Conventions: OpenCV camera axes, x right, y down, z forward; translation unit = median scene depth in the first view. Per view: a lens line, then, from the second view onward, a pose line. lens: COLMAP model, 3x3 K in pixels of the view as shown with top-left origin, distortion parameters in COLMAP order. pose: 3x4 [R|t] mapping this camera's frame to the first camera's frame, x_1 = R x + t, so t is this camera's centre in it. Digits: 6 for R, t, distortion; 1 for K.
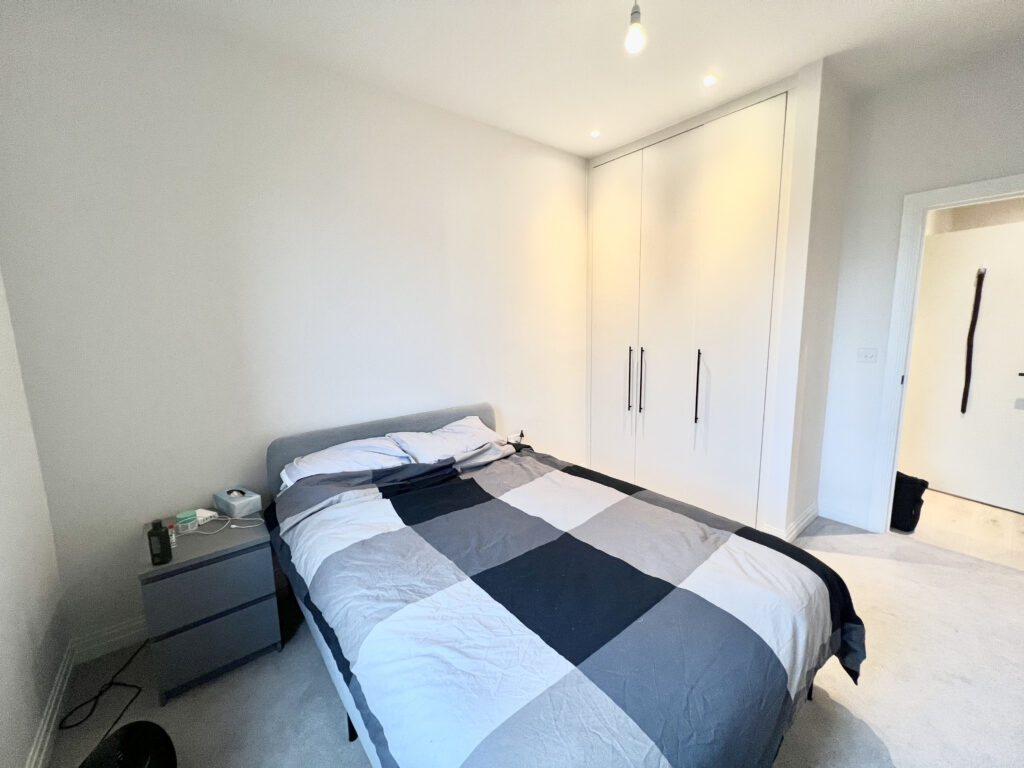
lens RADIAL K [[412.0, 0, 512.0], [0, 412.0, 384.0], [0, 0, 1]] dist [-0.002092, -0.000299]
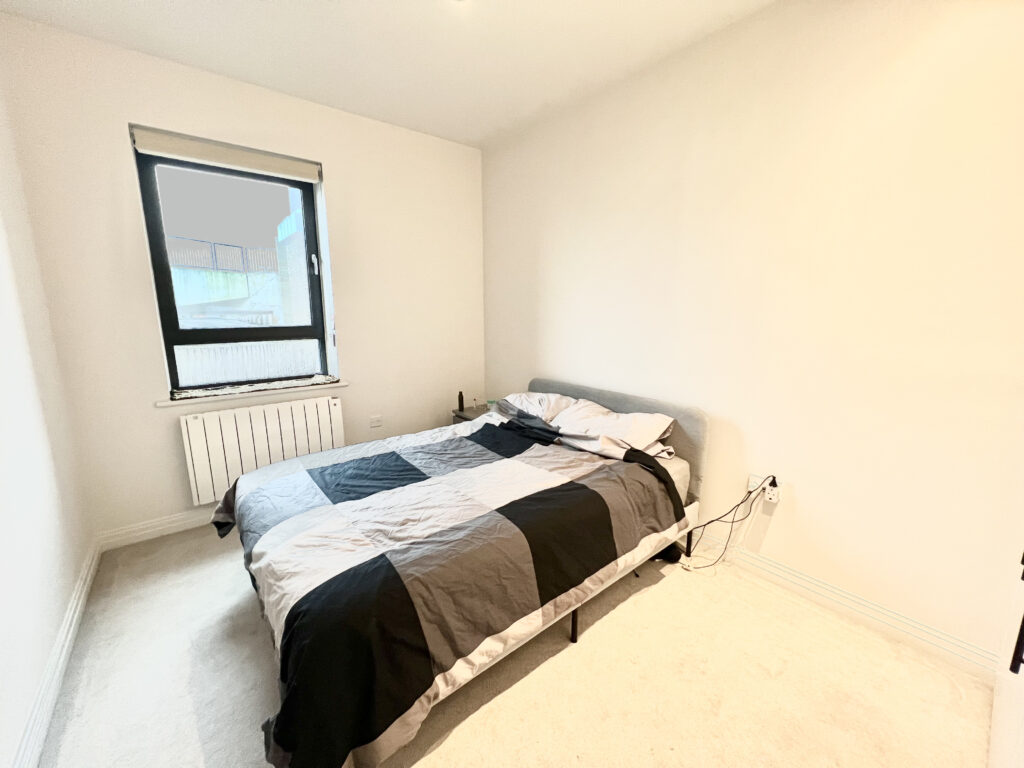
lens RADIAL K [[412.0, 0, 512.0], [0, 412.0, 384.0], [0, 0, 1]] dist [-0.002092, -0.000299]
pose [[0.008433, 0.208558, -0.977974, 0.968464], [-0.145617, 0.967839, 0.205141, -0.154625], [0.989305, 0.140680, 0.038531, 0.853068]]
